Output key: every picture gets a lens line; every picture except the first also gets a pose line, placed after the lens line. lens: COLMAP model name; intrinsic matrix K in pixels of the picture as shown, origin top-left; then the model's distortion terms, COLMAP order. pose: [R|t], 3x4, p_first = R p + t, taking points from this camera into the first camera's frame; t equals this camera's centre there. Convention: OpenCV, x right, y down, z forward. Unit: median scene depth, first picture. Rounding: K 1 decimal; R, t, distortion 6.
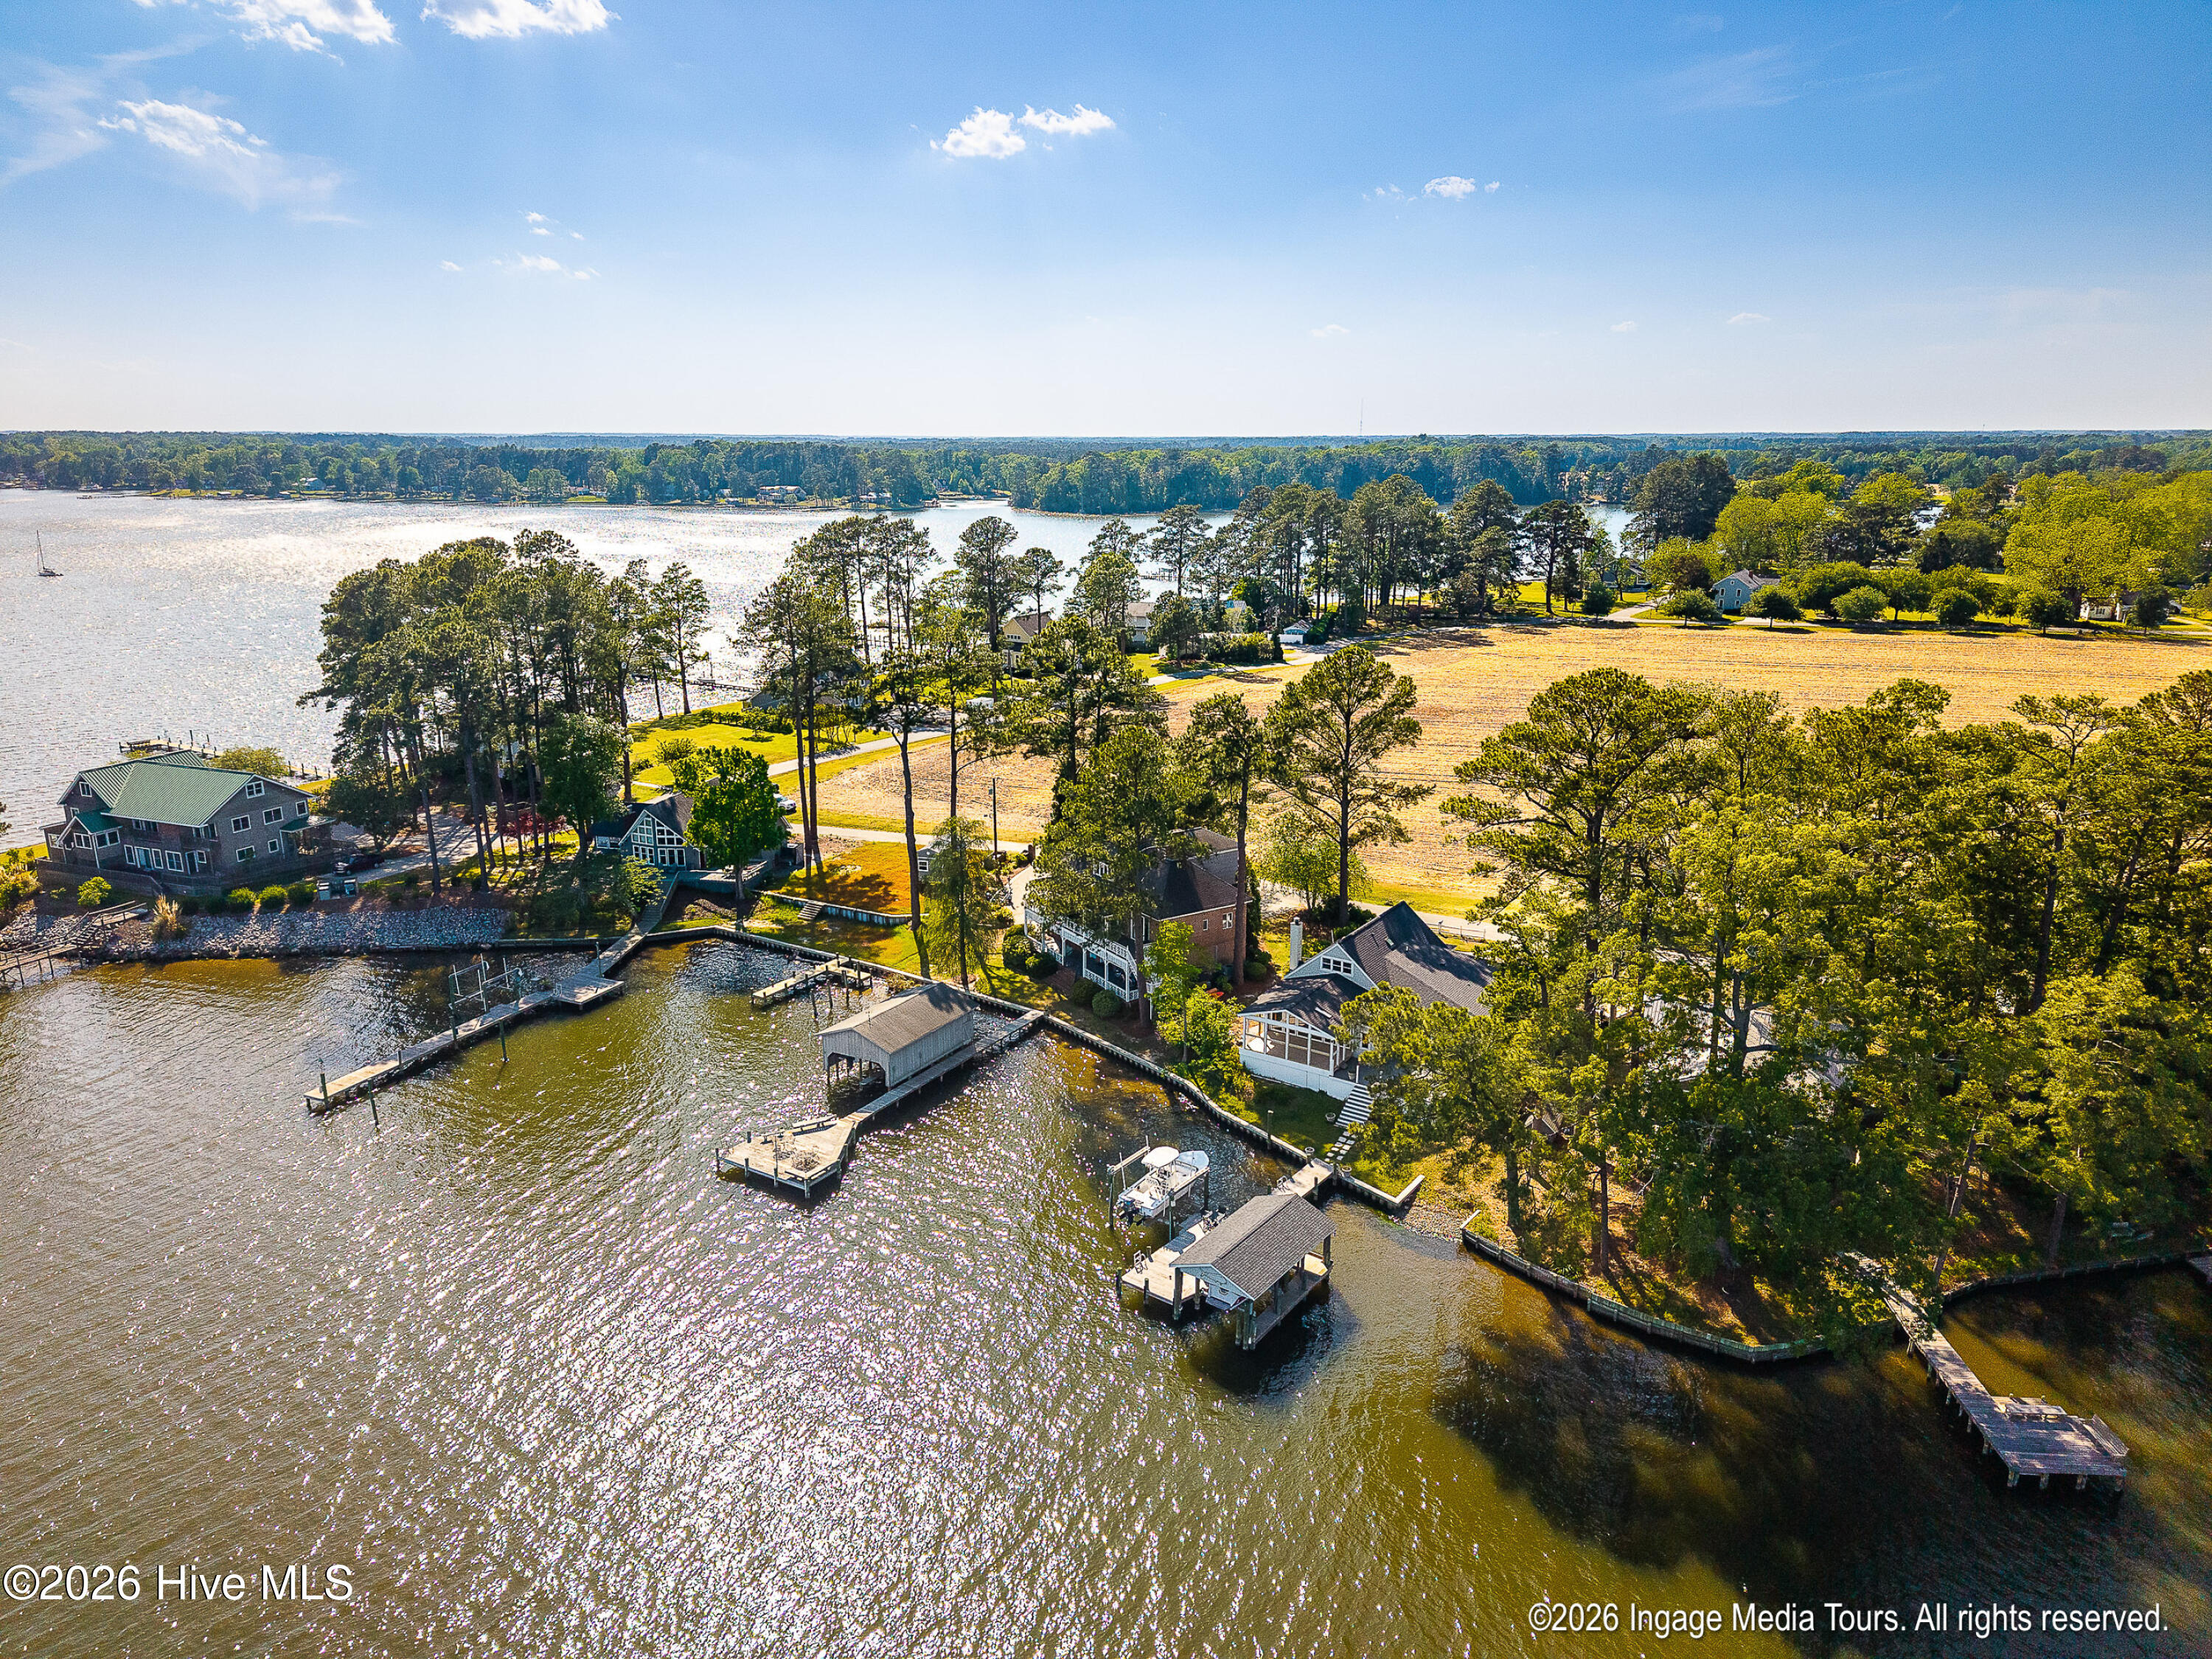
lens RADIAL K [[1504.4, 0, 1100.9], [0, 1504.4, 825.0], [0, 0, 1]] dist [0.090301, -0.100003]
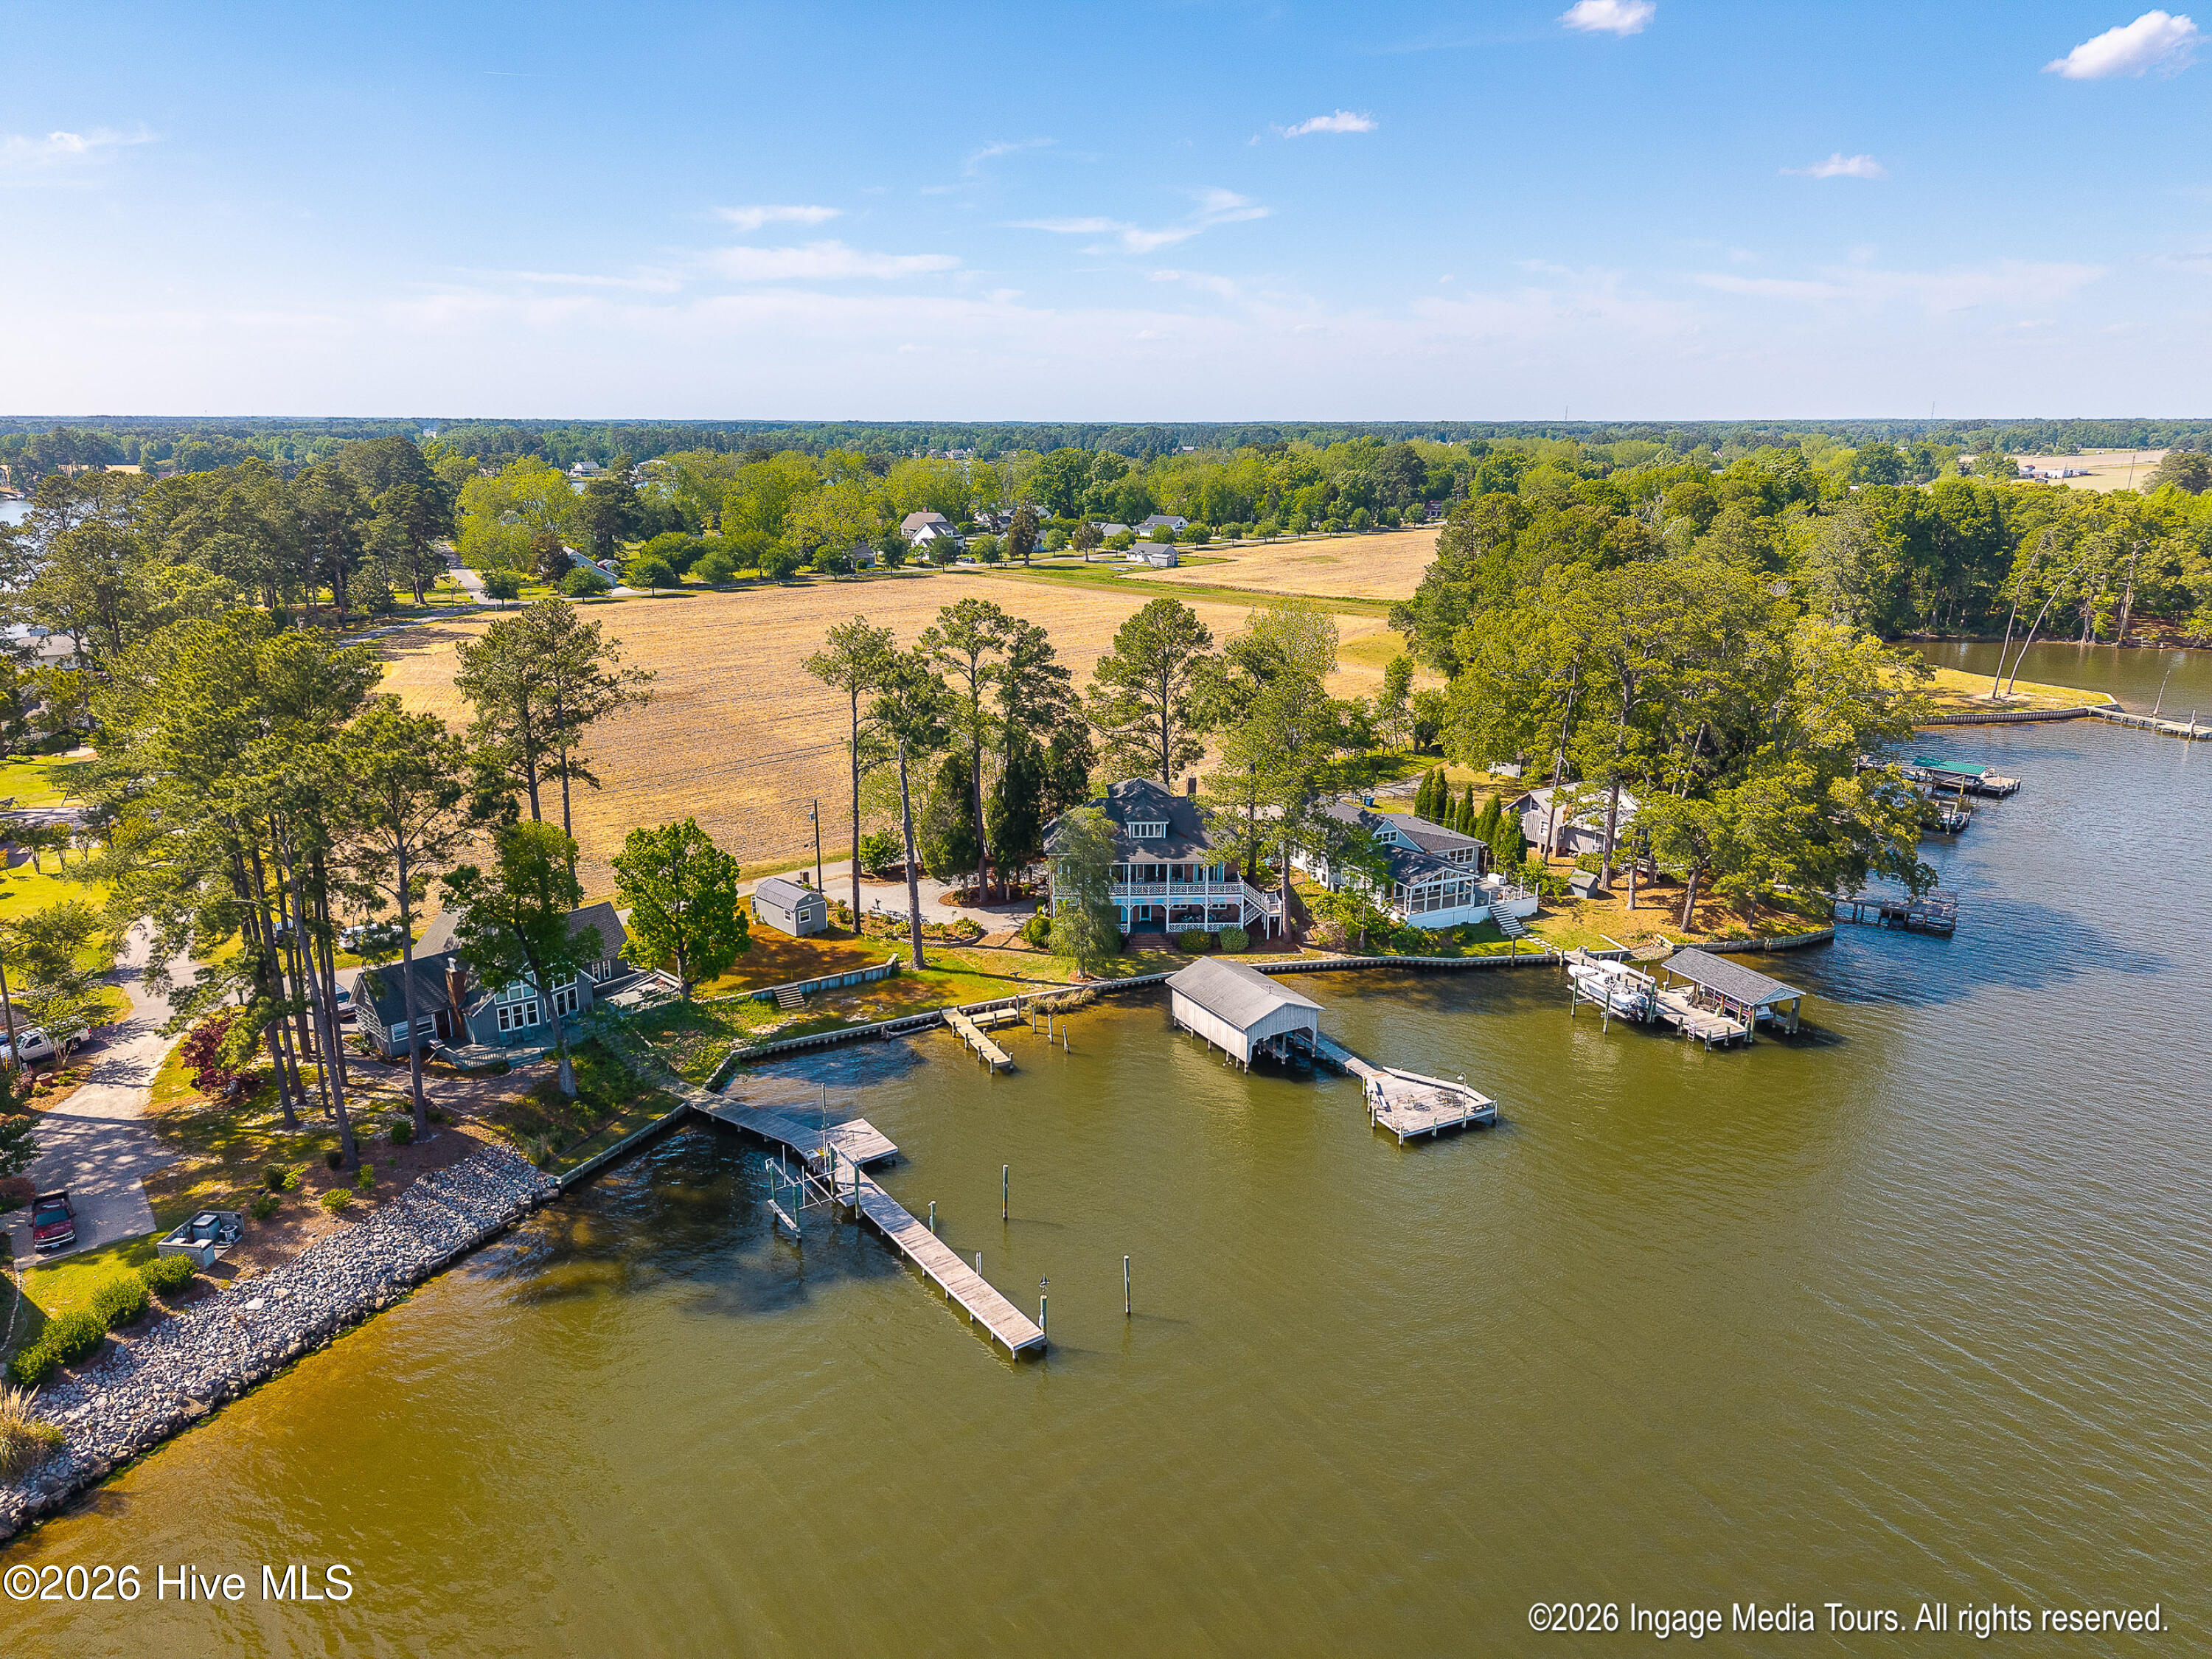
lens RADIAL K [[1487.9, 0, 1098.0], [0, 1487.9, 832.6], [0, 0, 1]] dist [0.054781, -0.040012]
pose [[0.479274, -0.232461, 0.846320, -0.378355], [0.217646, 0.965645, 0.141982, -0.052546], [-0.850251, 0.116150, 0.513403, 0.212114]]
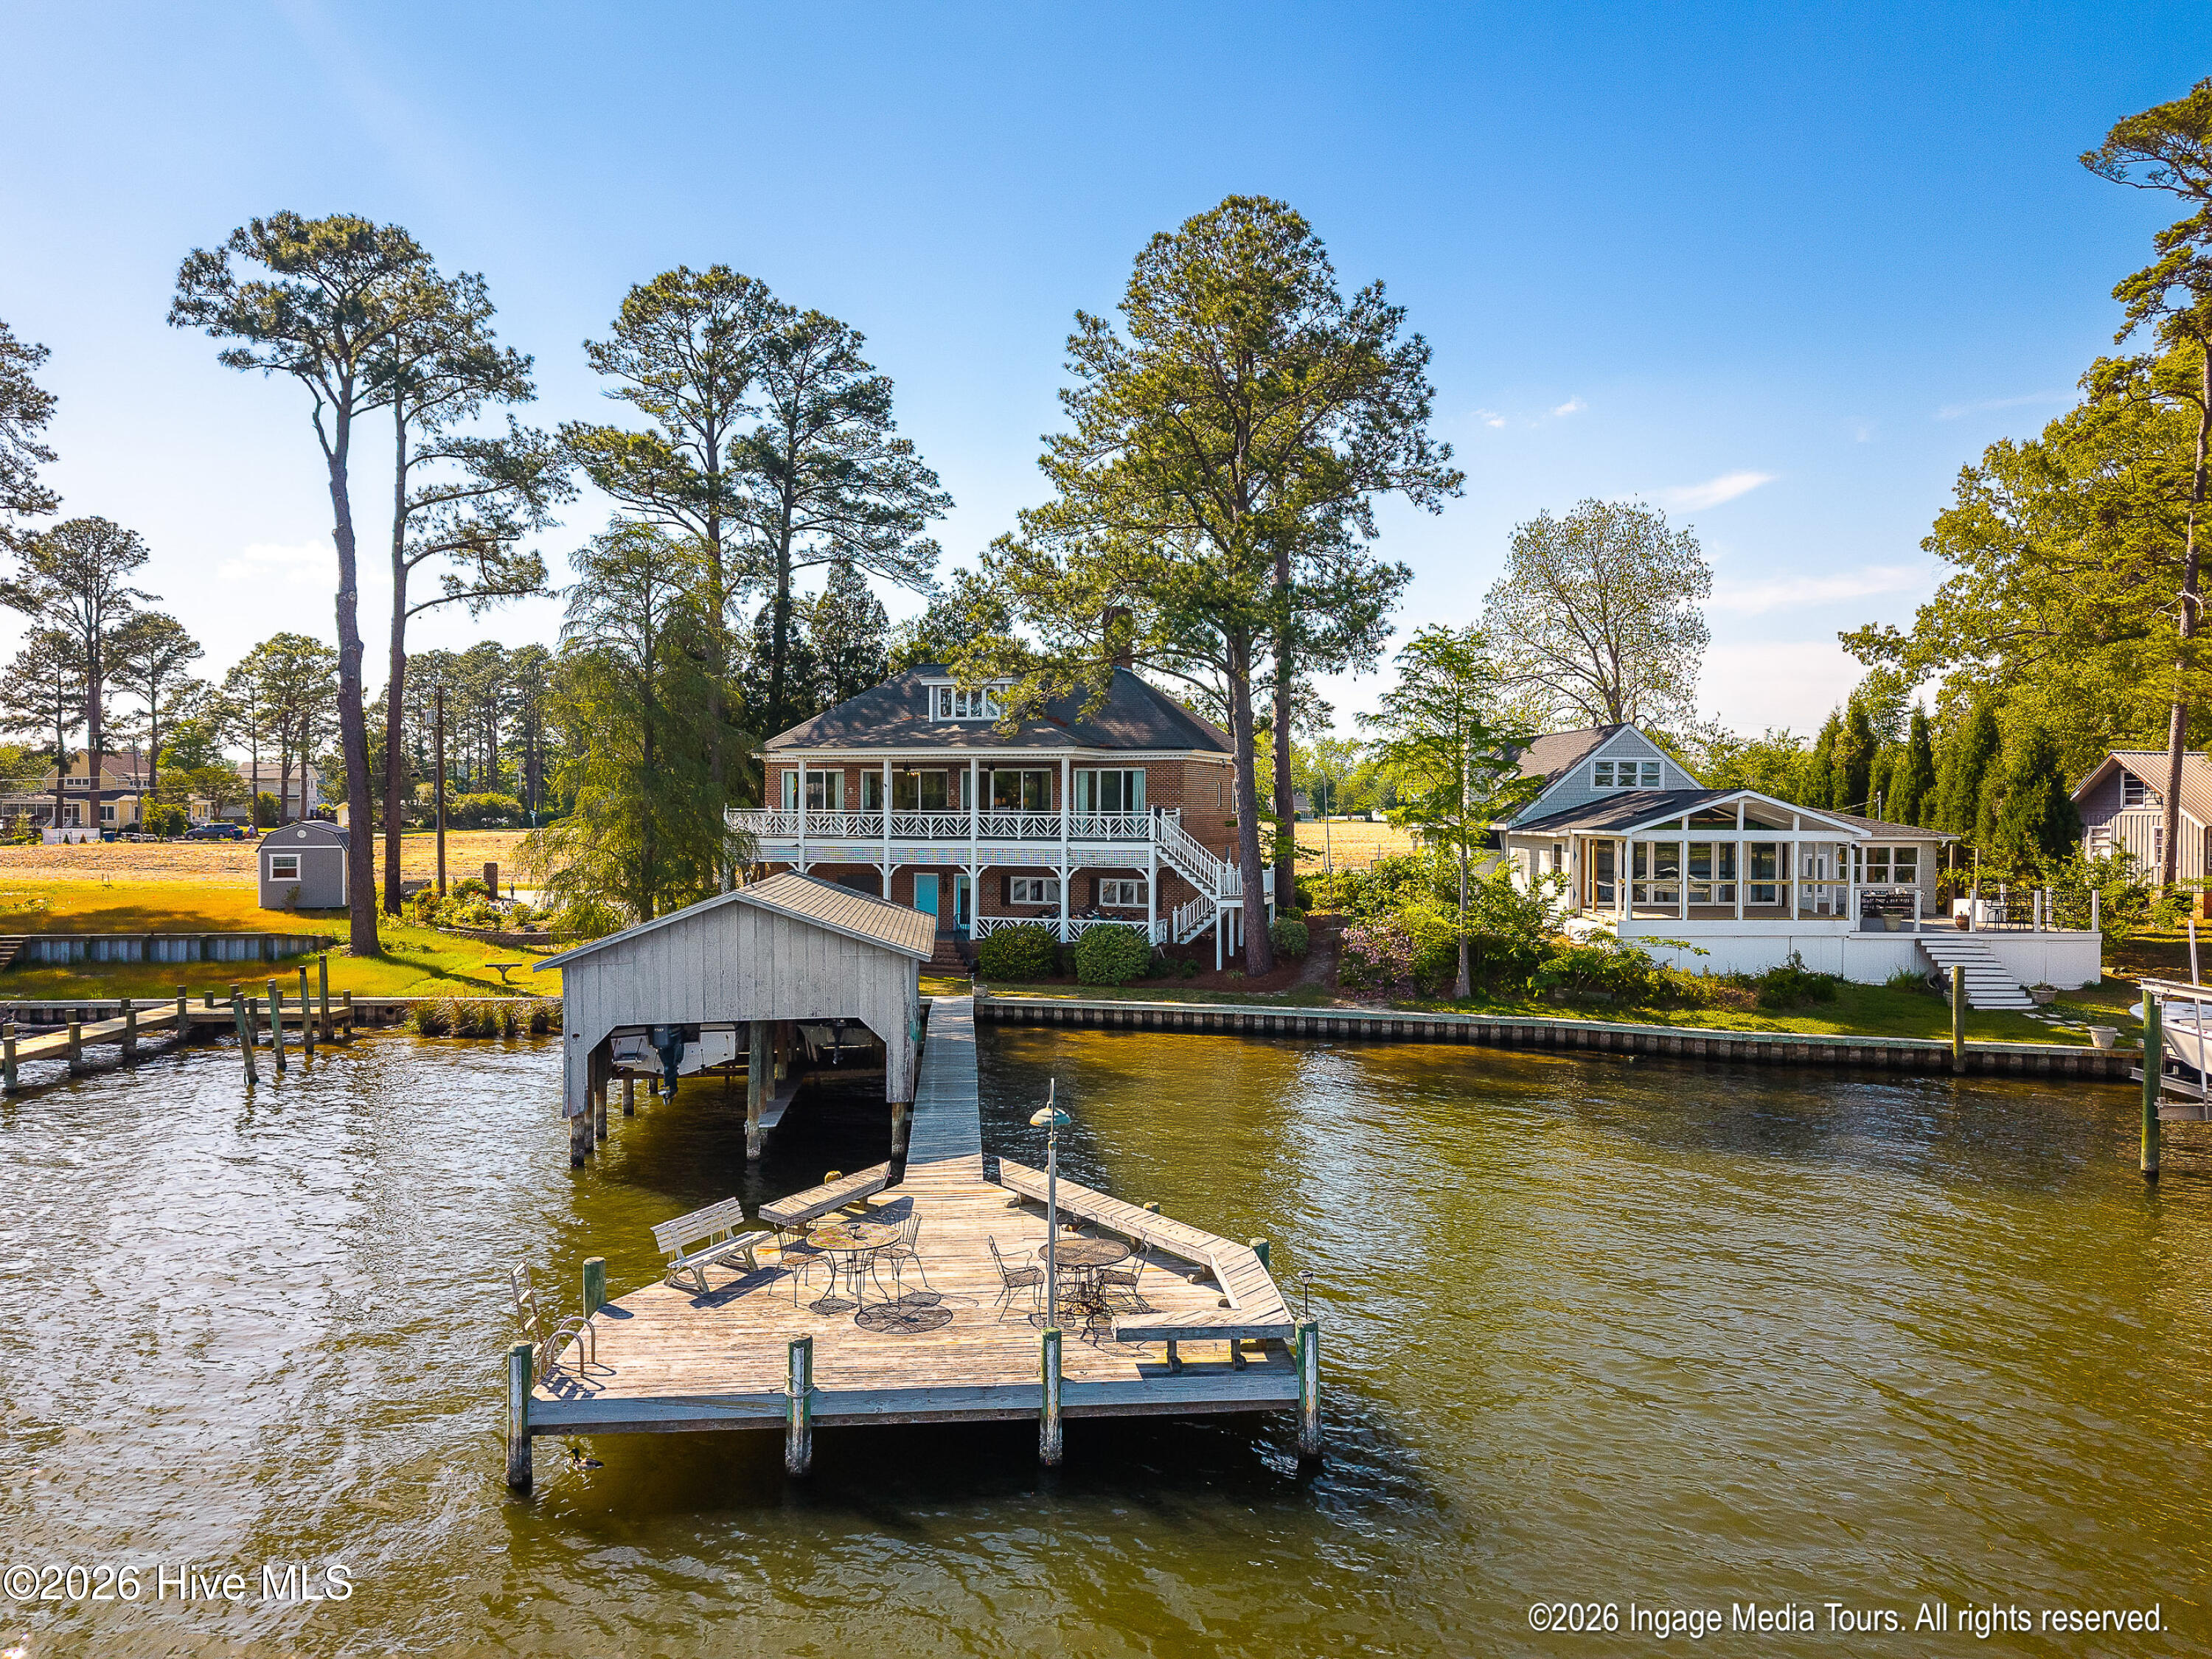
lens RADIAL K [[1504.4, 0, 1100.9], [0, 1504.4, 825.0], [0, 0, 1]] dist [0.090301, -0.100003]
pose [[0.784768, 0.004952, 0.619769, -0.102105], [0.145993, 0.970353, -0.192614, 0.066250], [-0.602349, 0.241640, 0.760780, 0.276431]]
